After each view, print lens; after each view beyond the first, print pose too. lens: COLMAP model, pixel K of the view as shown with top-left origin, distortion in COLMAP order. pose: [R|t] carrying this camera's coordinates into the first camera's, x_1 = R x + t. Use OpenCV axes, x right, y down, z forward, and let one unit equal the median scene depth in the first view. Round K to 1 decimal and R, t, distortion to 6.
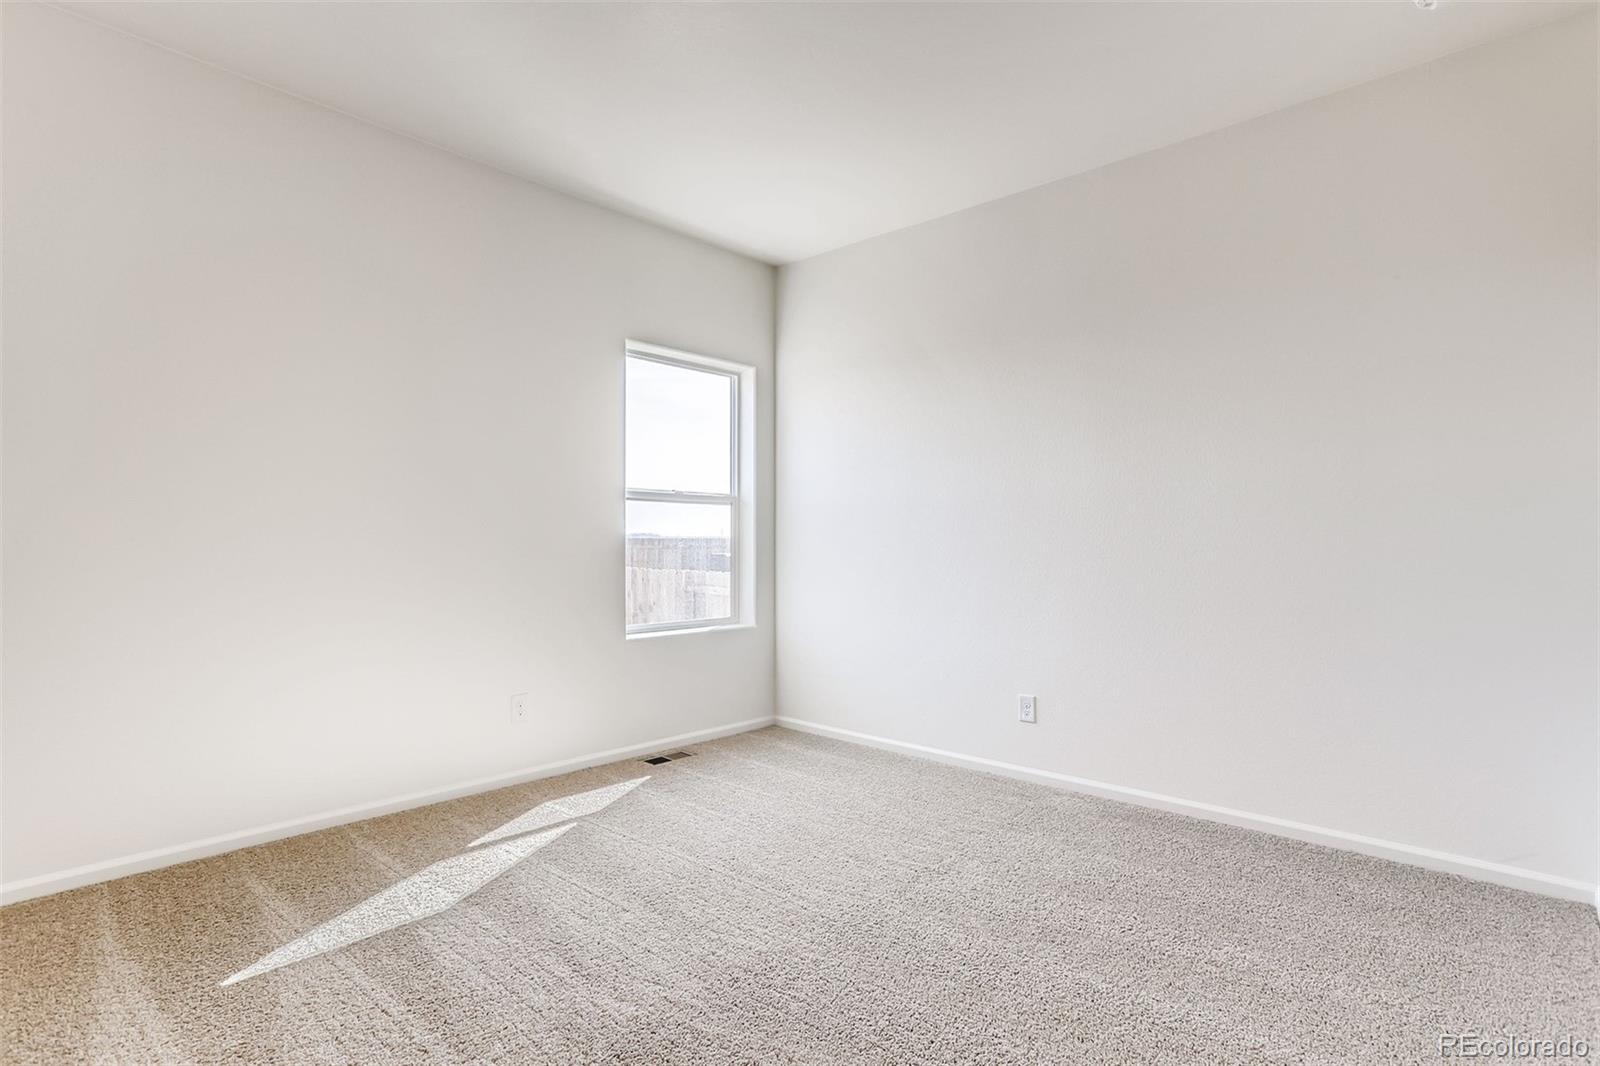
lens RADIAL K [[785.2, 0, 806.5], [0, 785.2, 544.7], [0, 0, 1]] dist [-0.012582, 0.005819]
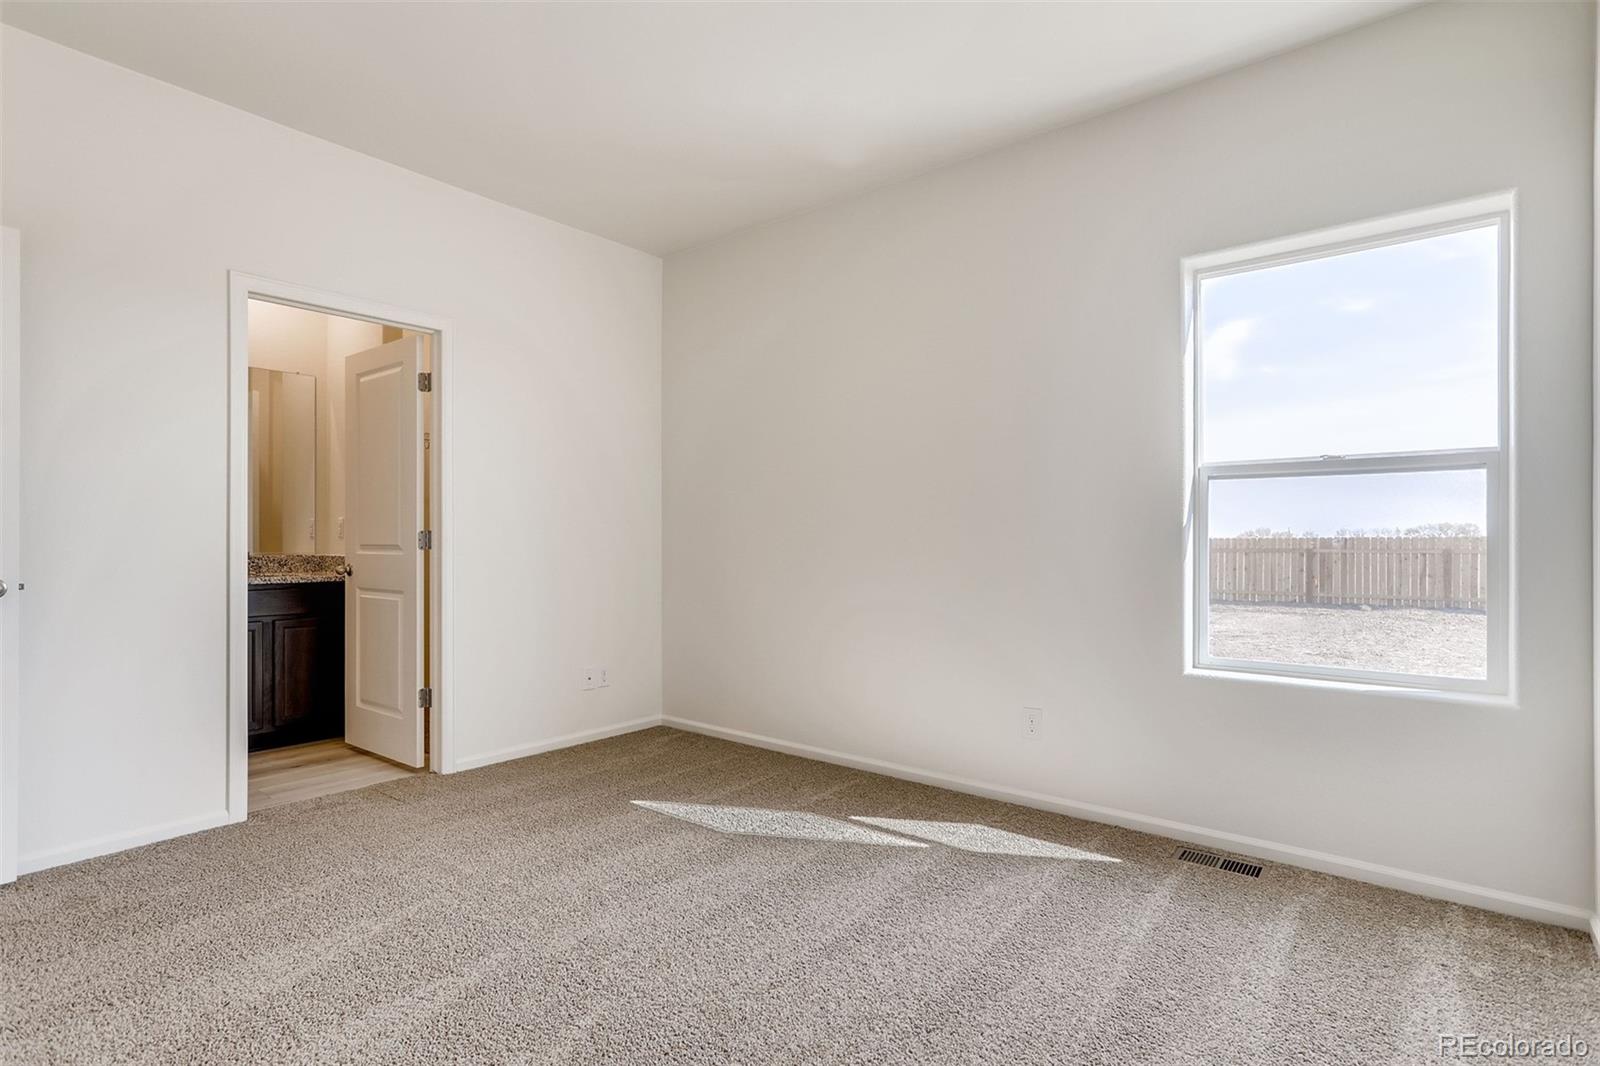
lens RADIAL K [[785.2, 0, 804.4], [0, 785.2, 530.0], [0, 0, 1]] dist [-0.012582, 0.005819]
pose [[0.031925, -0.026450, -0.999140, 0.616265], [0.008301, 0.999622, -0.026197, 0.002880], [0.999456, -0.007458, 0.032132, 0.794488]]
